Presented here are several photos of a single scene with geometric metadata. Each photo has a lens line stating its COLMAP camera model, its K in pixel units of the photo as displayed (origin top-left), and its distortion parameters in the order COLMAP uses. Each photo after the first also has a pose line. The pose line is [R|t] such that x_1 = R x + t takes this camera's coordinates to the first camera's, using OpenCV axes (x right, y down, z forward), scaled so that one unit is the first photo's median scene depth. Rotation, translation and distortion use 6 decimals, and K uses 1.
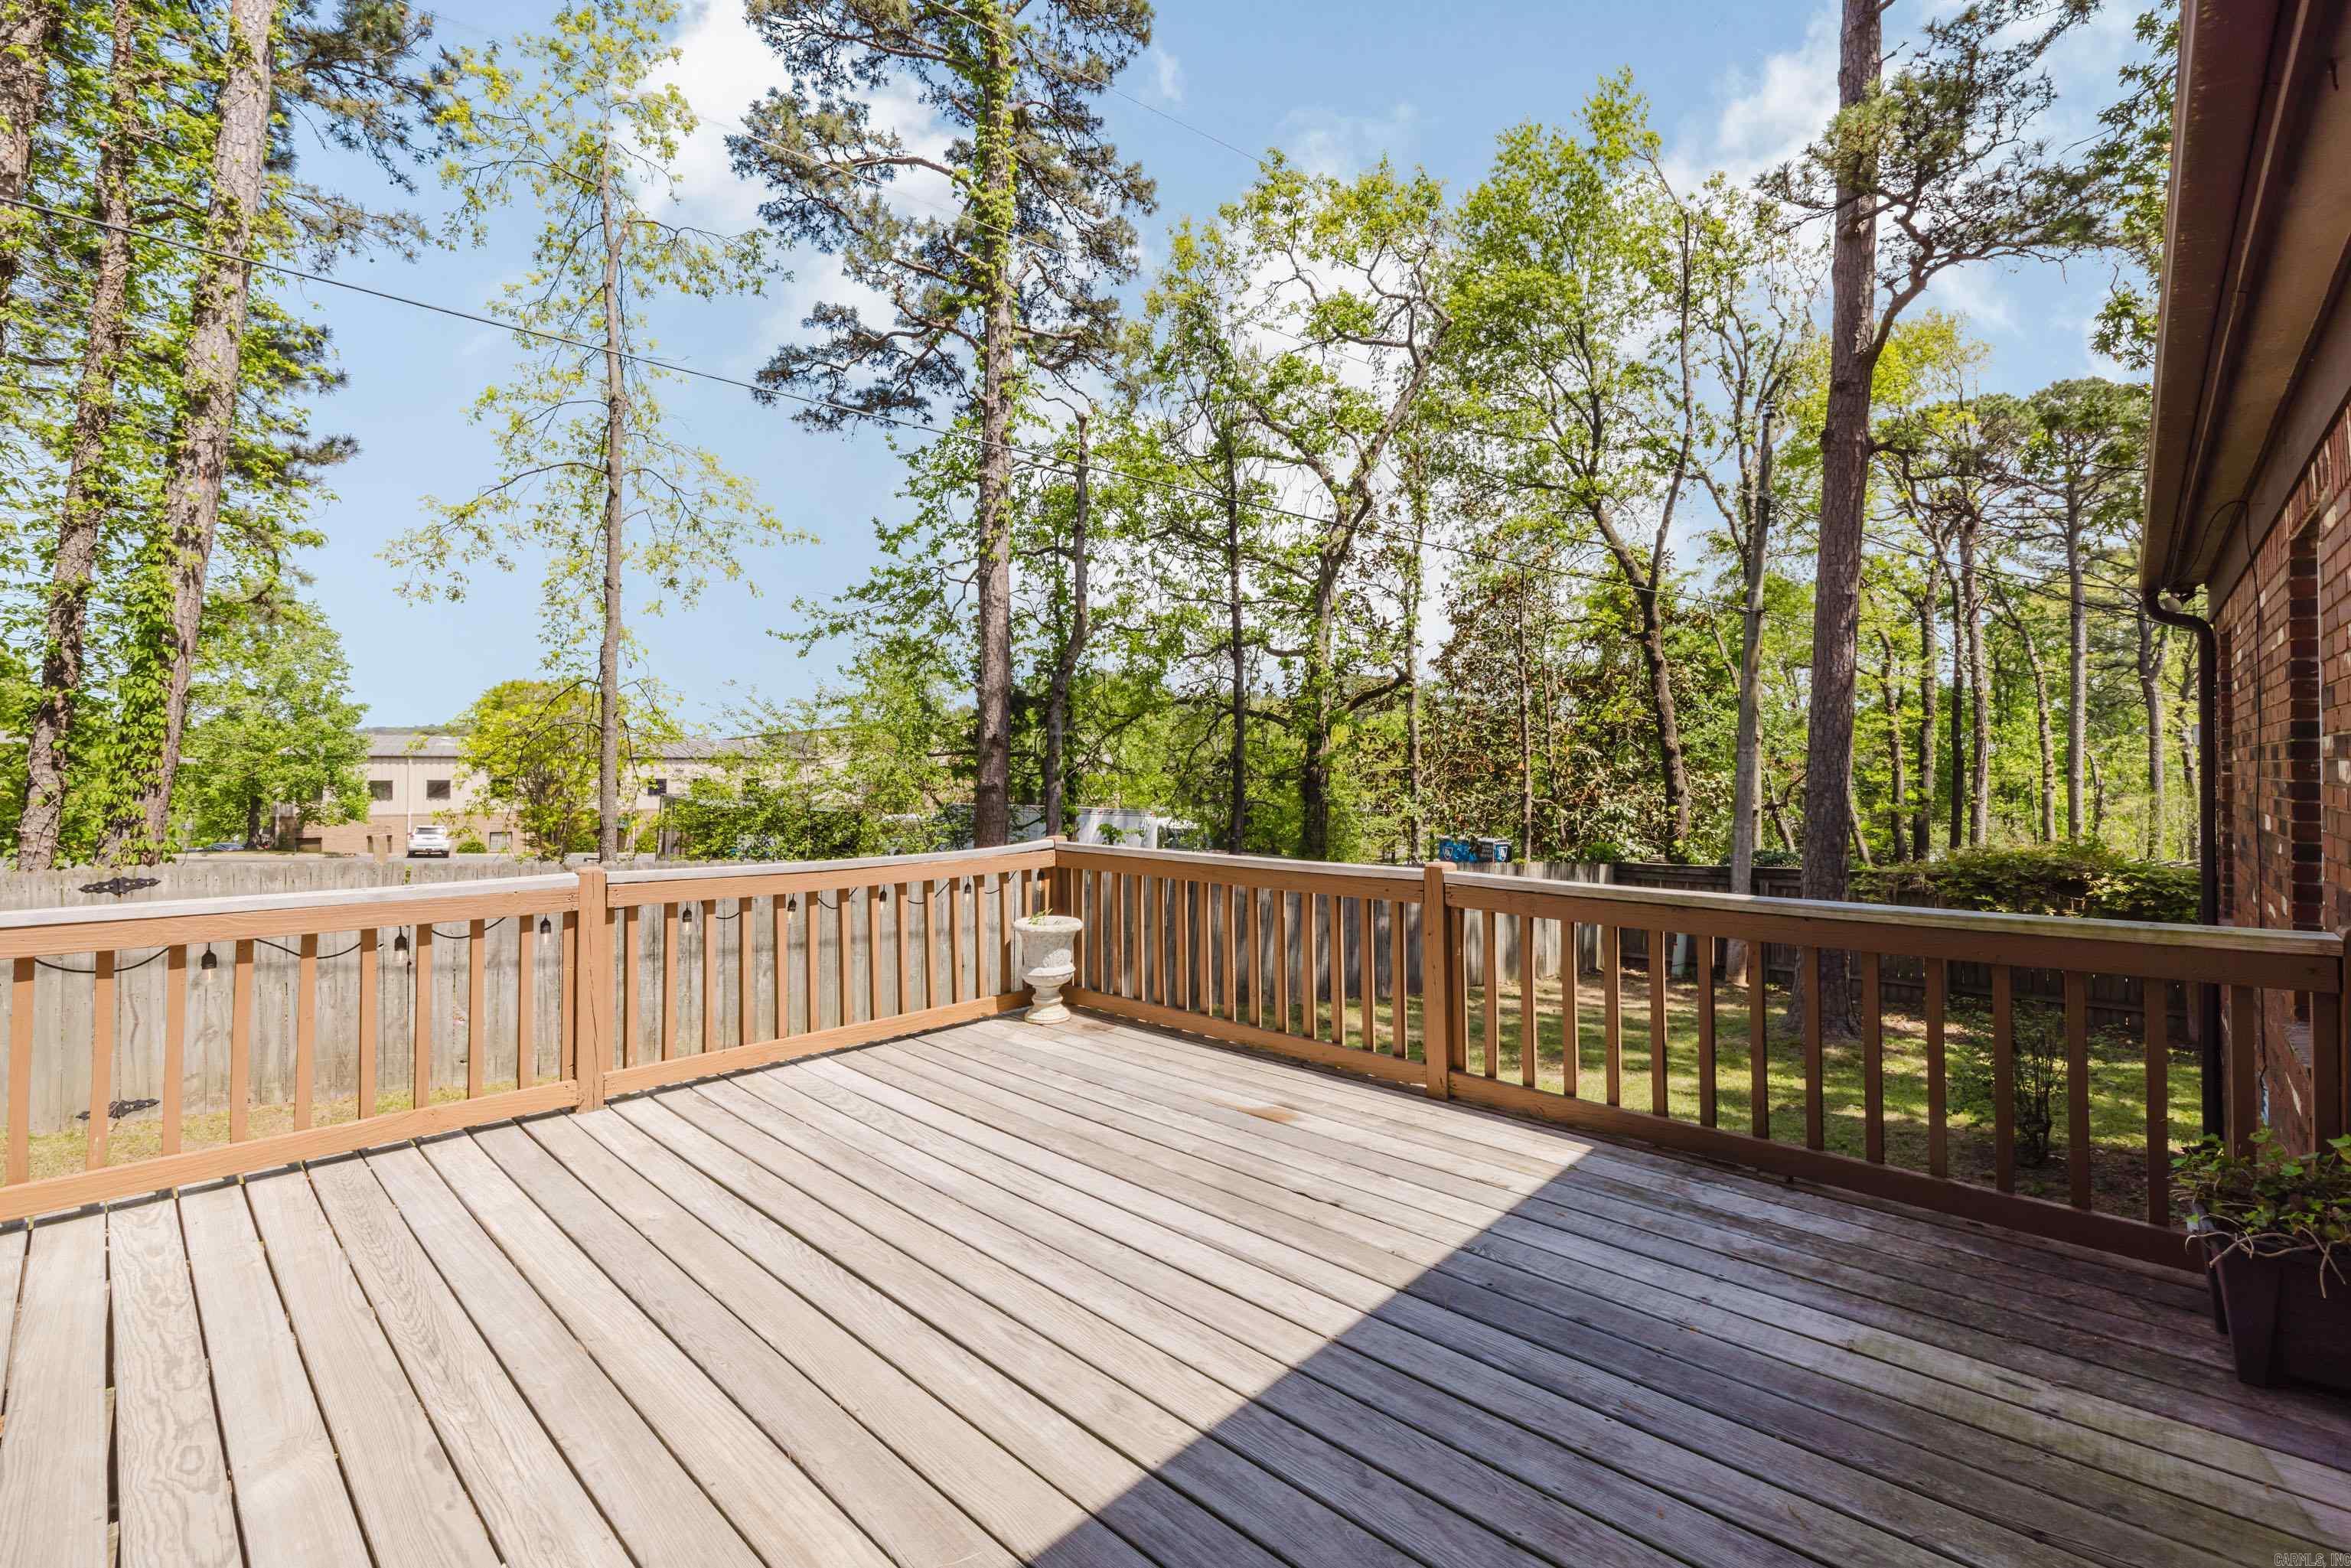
lens RADIAL K [[1000.3, 0, 1198.9], [0, 1000.3, 746.4], [0, 0, 1]] dist [0.003910, 0.000348]
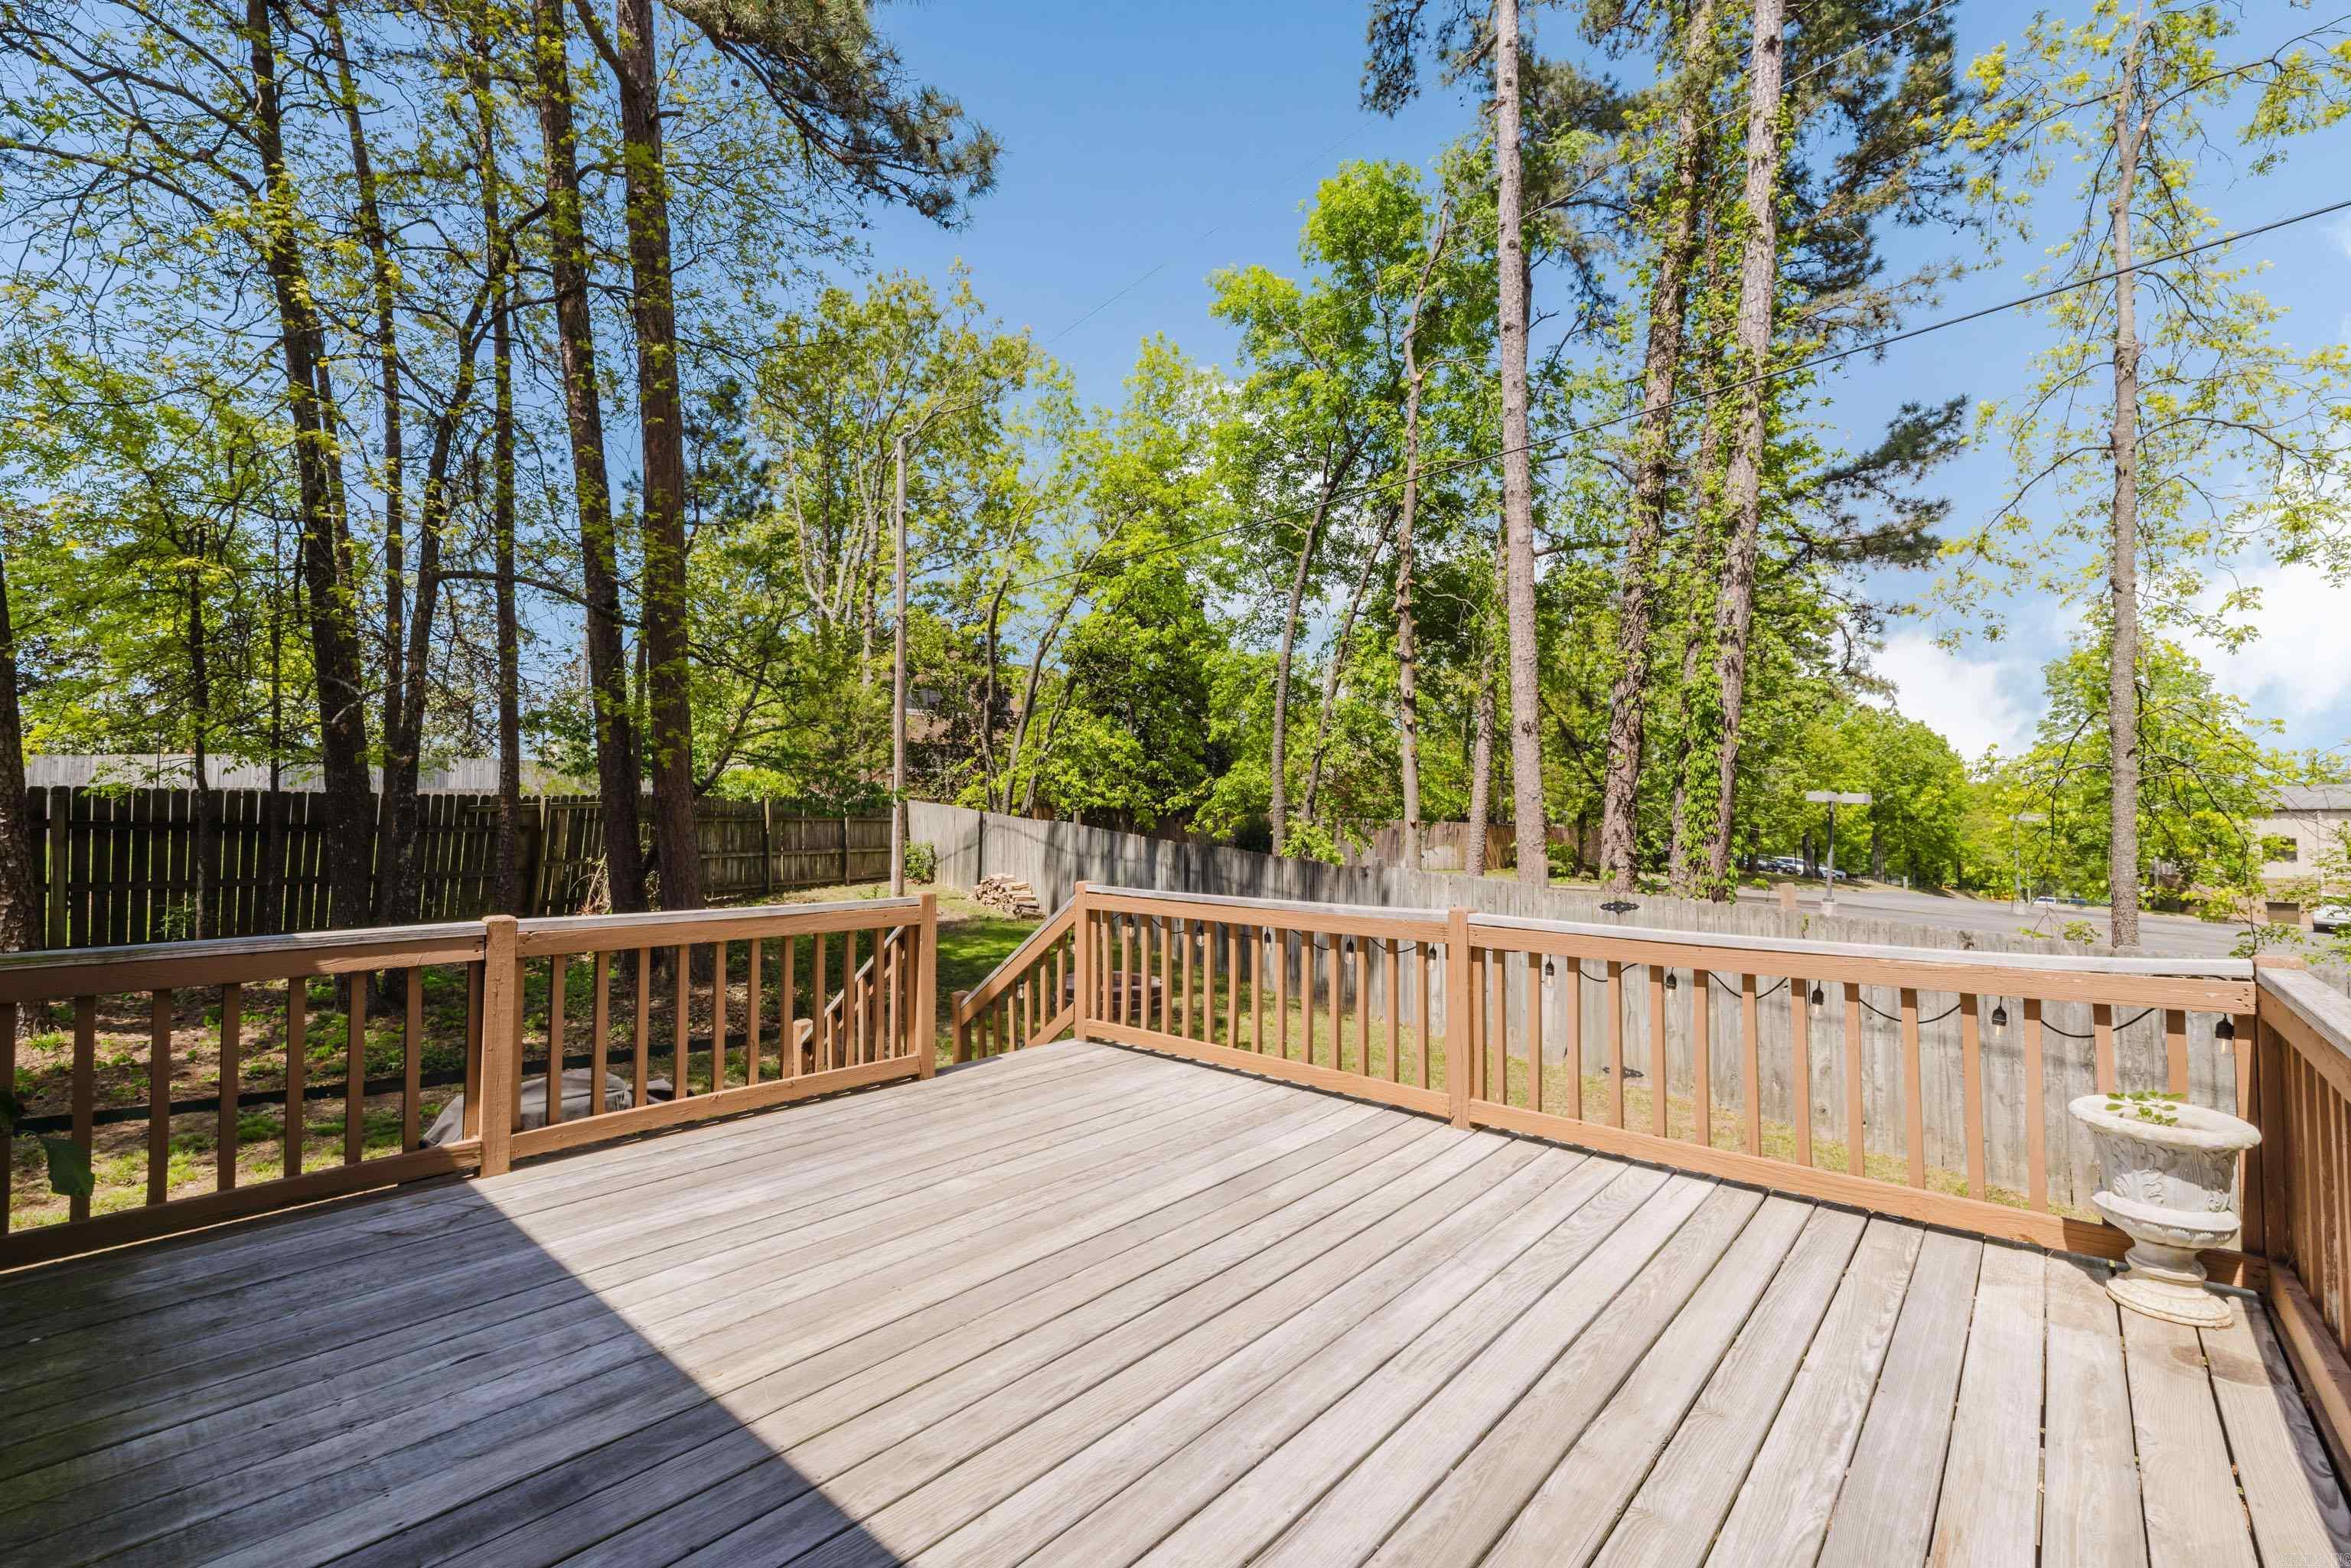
lens RADIAL K [[1000.3, 0, 1169.2], [0, 1000.3, 795.3], [0, 0, 1]] dist [0.003910, 0.000348]
pose [[0.022322, -0.025849, -0.999417, 0.278782], [0.018914, 0.999498, -0.025429, 0.009642], [0.999572, -0.018336, 0.022799, 0.368724]]
